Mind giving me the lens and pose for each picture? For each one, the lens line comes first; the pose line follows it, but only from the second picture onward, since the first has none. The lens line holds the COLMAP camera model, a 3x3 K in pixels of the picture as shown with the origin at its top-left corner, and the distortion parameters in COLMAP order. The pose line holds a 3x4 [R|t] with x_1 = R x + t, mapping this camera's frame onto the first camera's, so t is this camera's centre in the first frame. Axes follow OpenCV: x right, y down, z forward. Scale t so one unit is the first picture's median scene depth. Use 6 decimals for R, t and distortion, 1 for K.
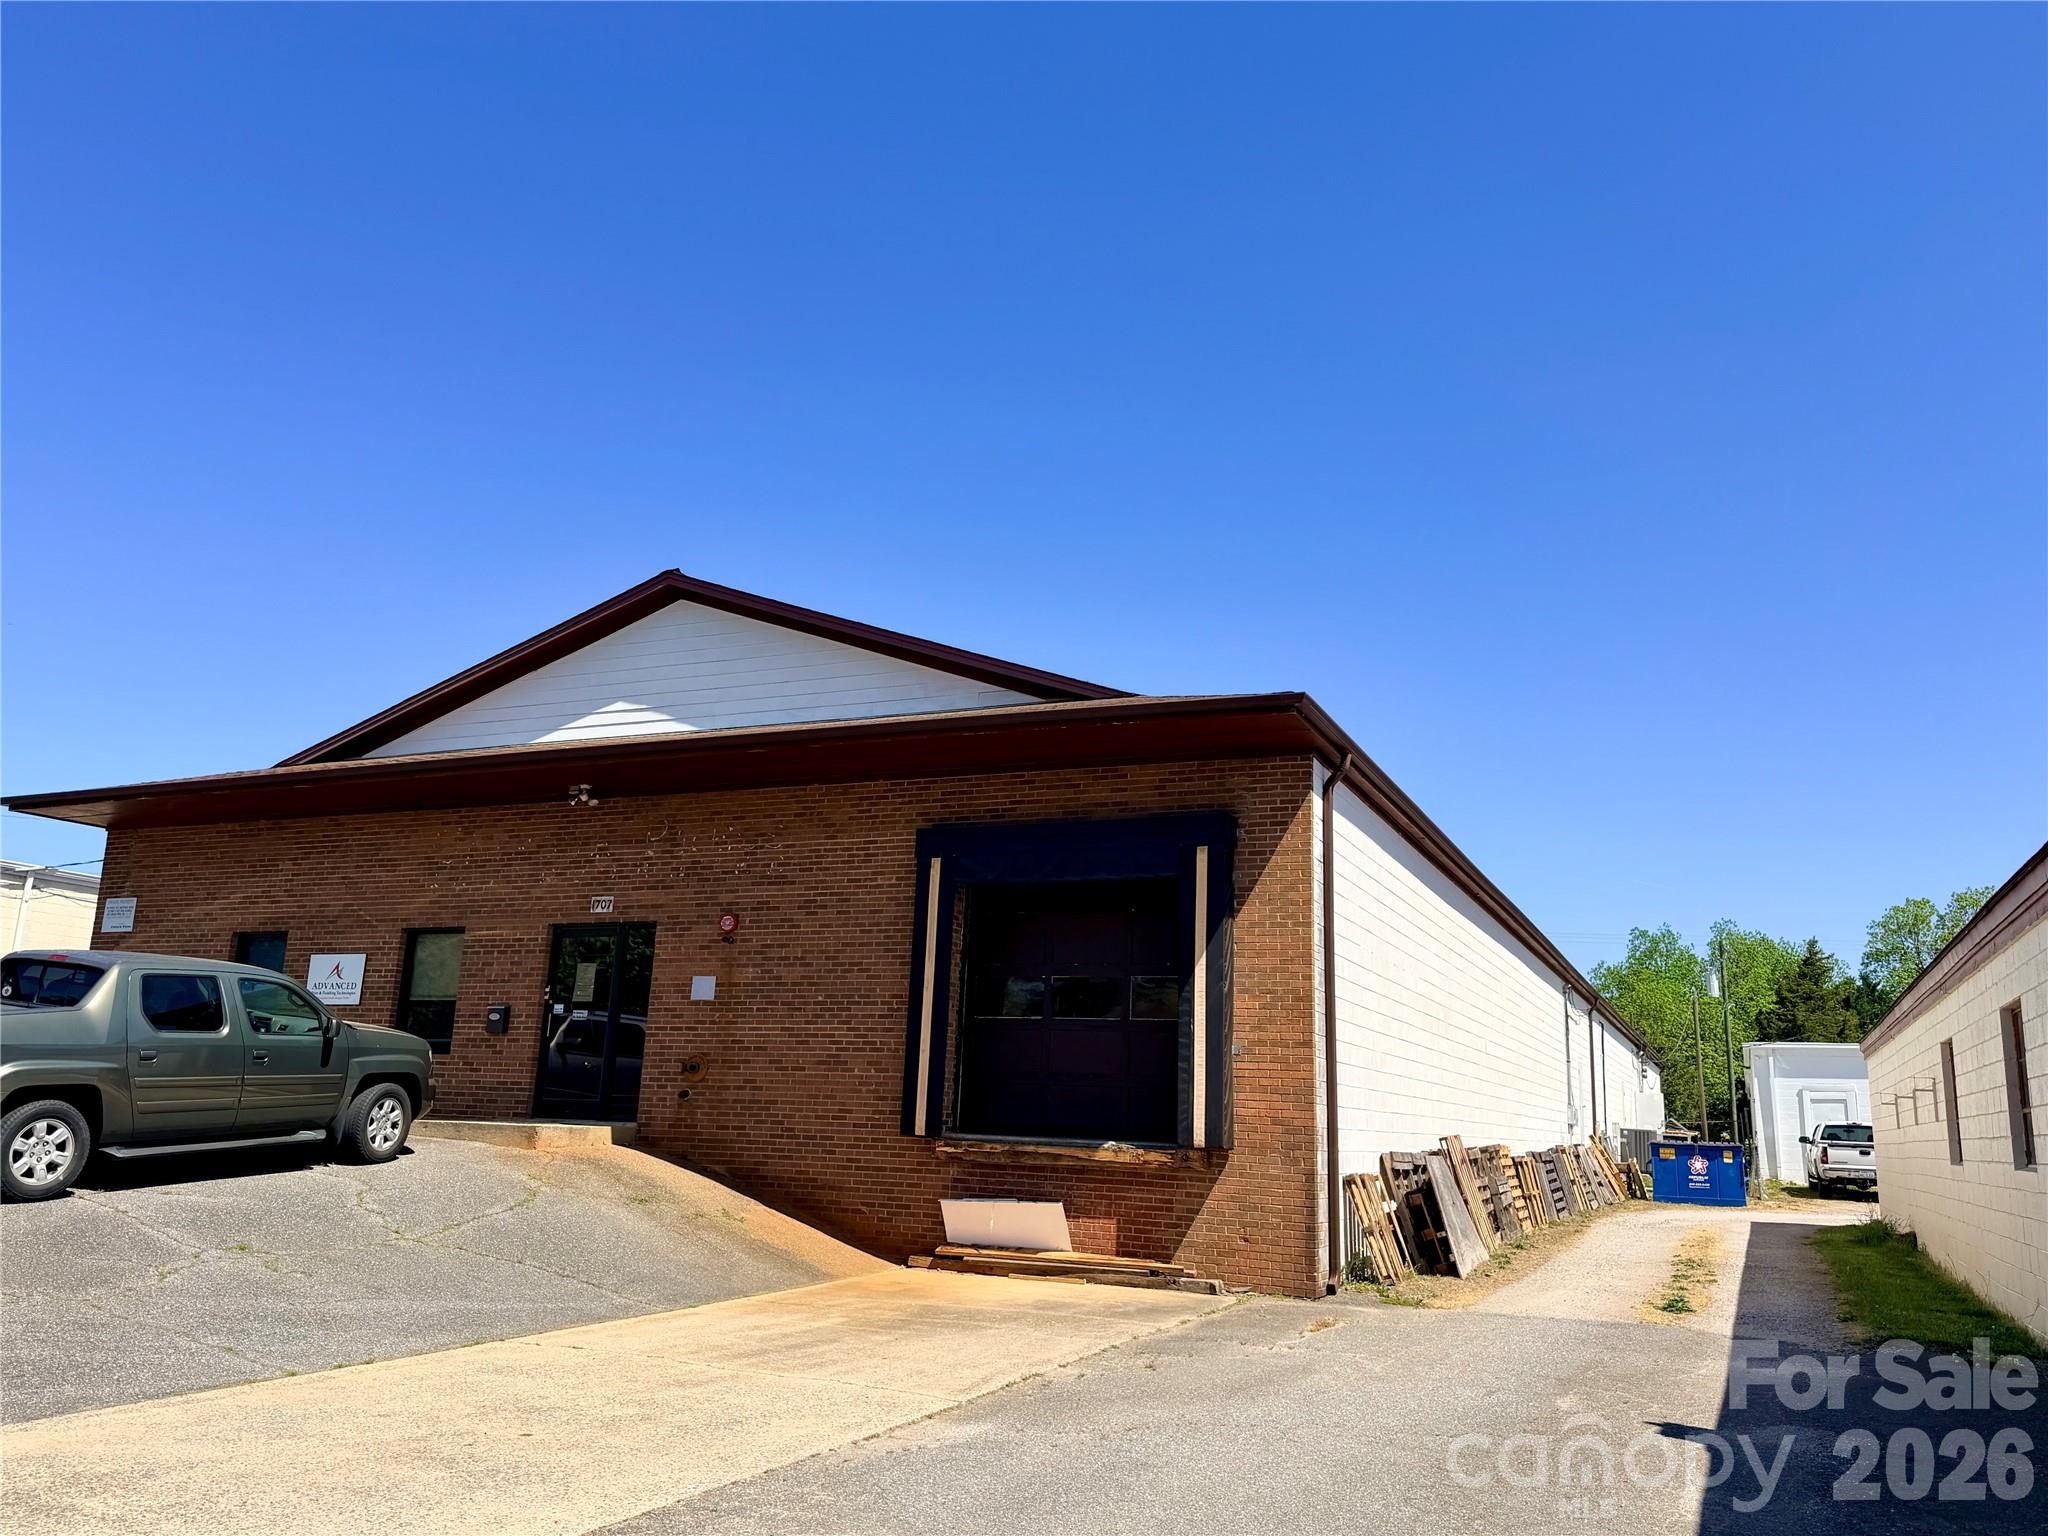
lens RADIAL K [[1489.1, 0, 1024.0], [0, 1489.1, 768.0], [0, 0, 1]] dist [0.003800, -0.076450]
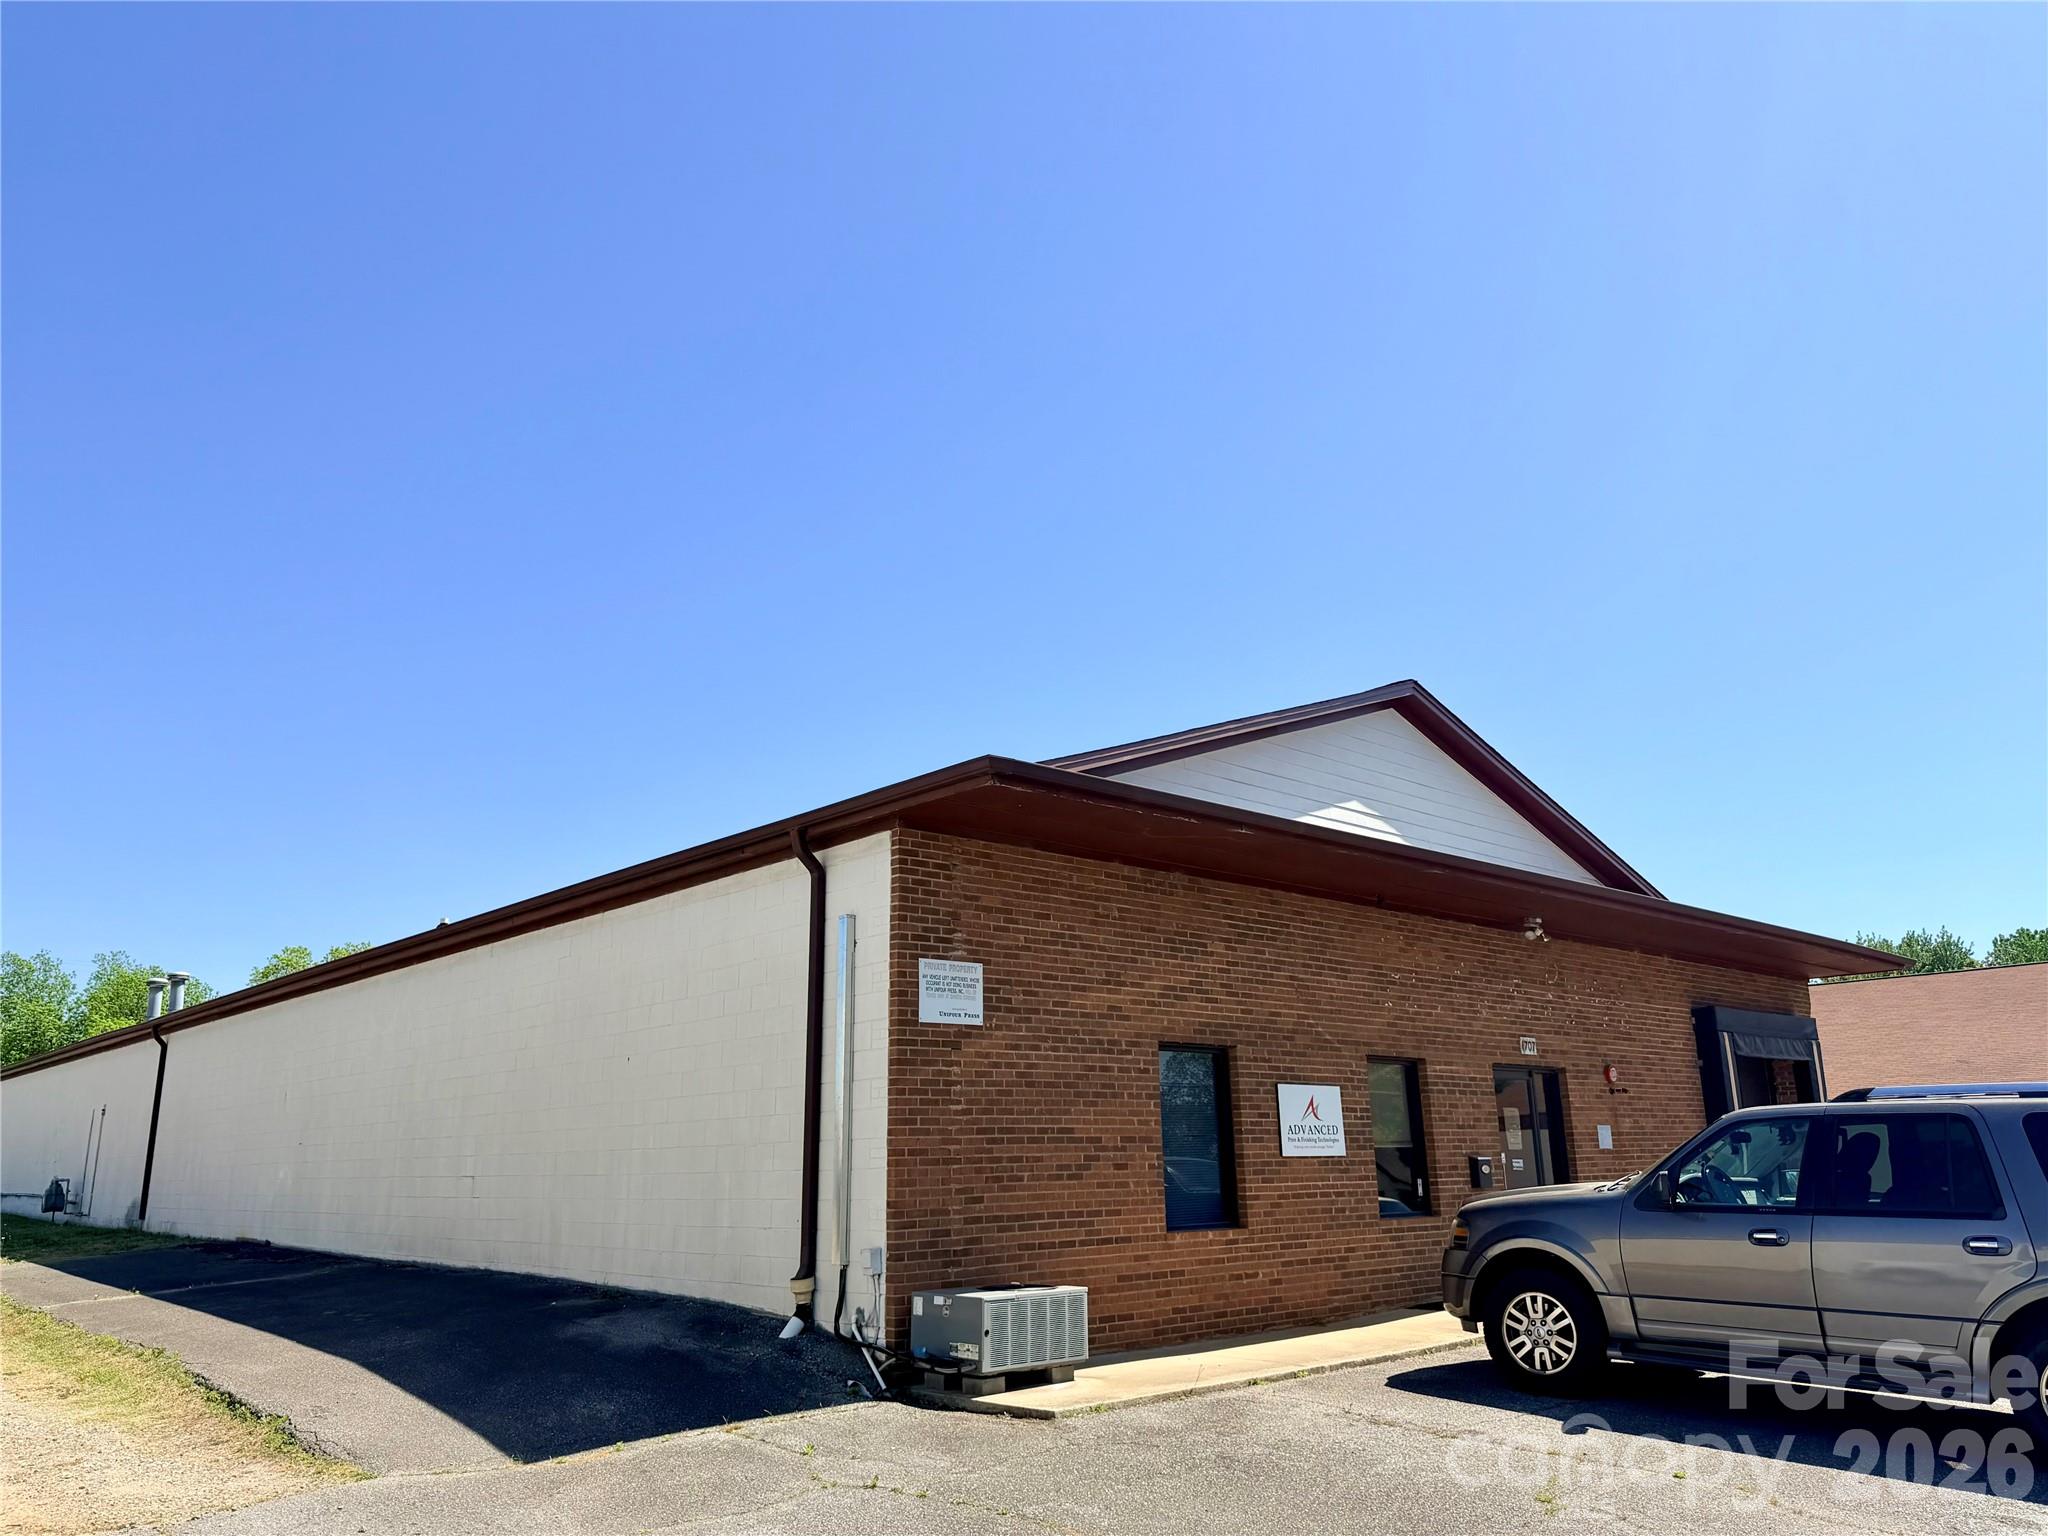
lens RADIAL K [[1450.4, 0, 1024.0], [0, 1450.4, 768.0], [0, 0, 1]] dist [0.126805, -0.155809]
pose [[0.433960, 0.198070, 0.878889, -1.202162], [-0.179896, 0.974938, -0.130891, 0.093190], [-0.882789, -0.101307, 0.458716, 0.812766]]
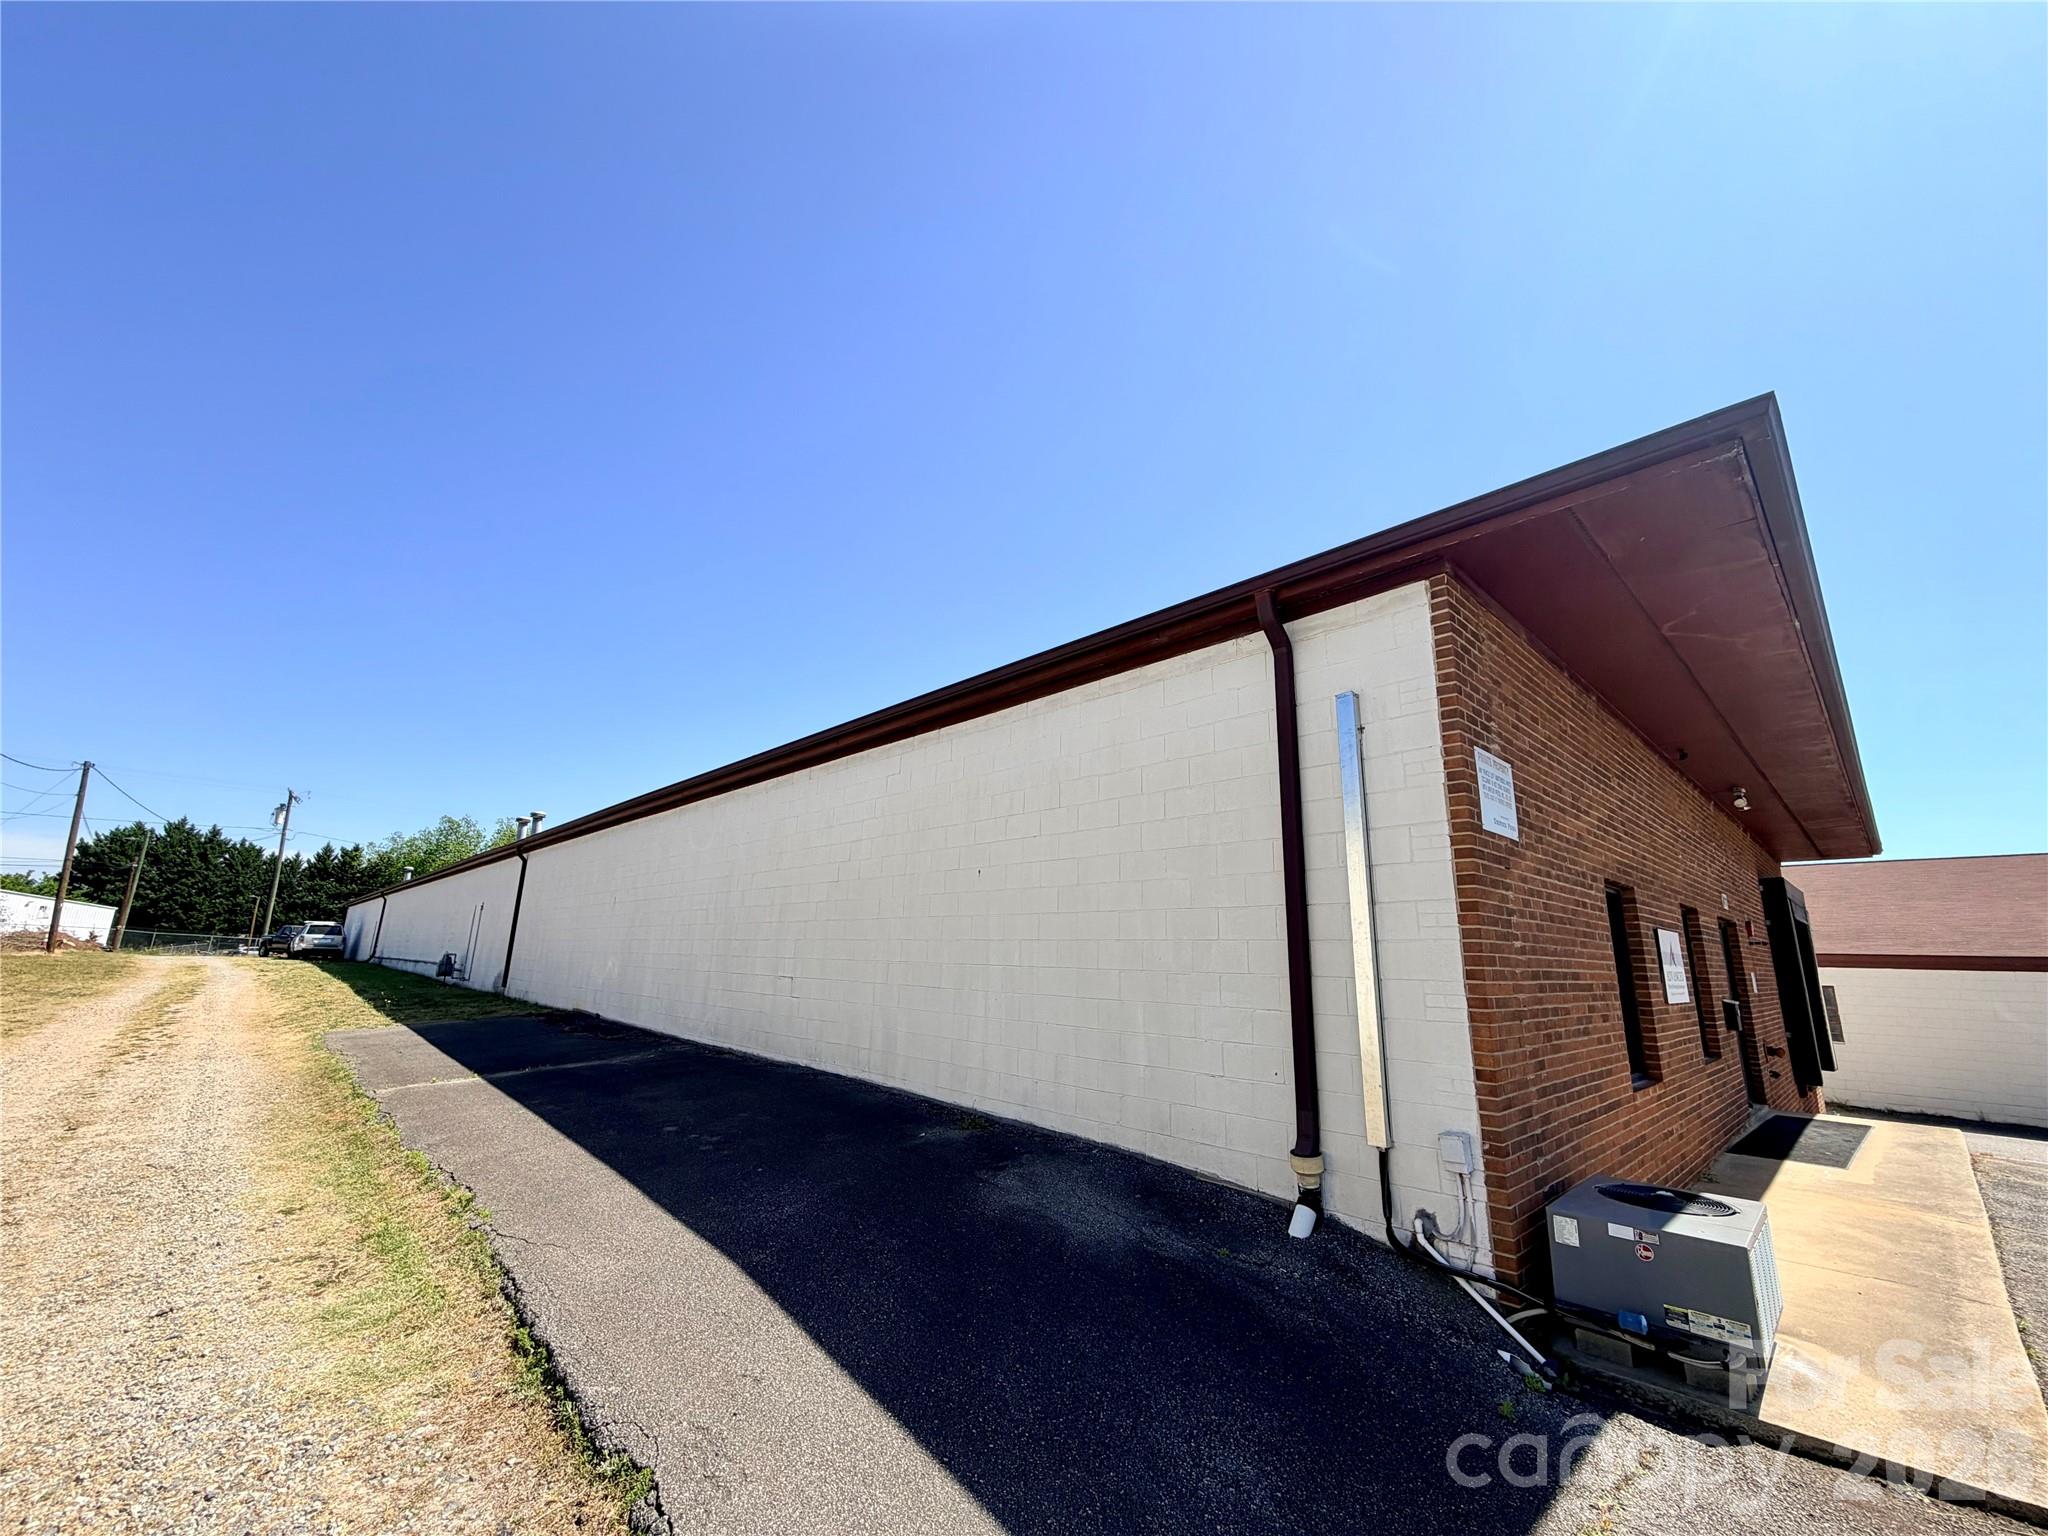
lens RADIAL K [[811.8, 0, 1024.0], [0, 811.8, 768.0], [0, 0, 1]] dist [0.000099, -0.000113]
pose [[0.415042, 0.193479, 0.888992, -0.968667], [-0.222468, 0.969046, -0.107039, 0.160324], [-0.882184, -0.153347, 0.445238, 1.114037]]
